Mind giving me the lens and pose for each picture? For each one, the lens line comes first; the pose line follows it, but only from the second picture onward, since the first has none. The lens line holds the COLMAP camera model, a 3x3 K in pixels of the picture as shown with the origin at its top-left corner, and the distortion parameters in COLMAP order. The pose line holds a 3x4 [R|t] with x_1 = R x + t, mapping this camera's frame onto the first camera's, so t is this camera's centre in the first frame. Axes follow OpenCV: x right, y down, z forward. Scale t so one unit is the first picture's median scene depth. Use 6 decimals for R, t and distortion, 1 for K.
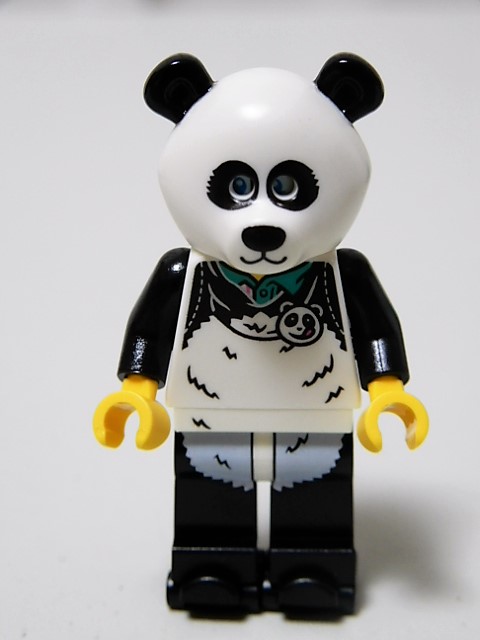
lens RADIAL K [[1312.0, 0, 240.0], [0, 1312.0, 320.0], [0, 0, 1]] dist [-0.191208, 0.097331]
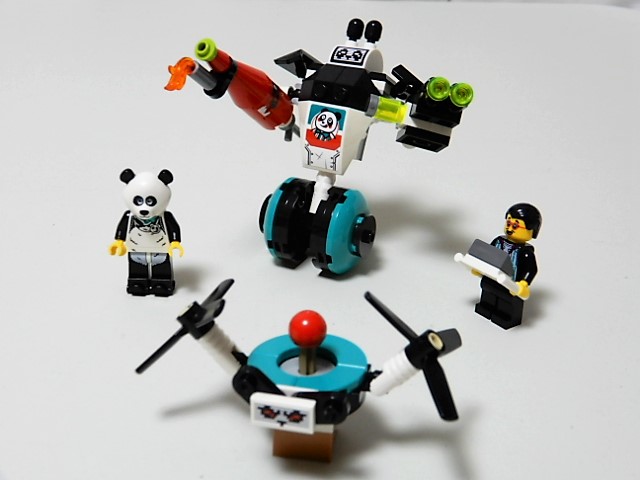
lens RADIAL K [[936.9, 0, 320.0], [0, 936.9, 240.0], [0, 0, 1]] dist [-0.018257, -0.020355]
pose [[0.996955, 0.018667, 0.075715, 0.359198], [-0.026772, 0.993846, 0.107490, -0.312417], [-0.073243, -0.109190, 0.991319, -2.178768]]
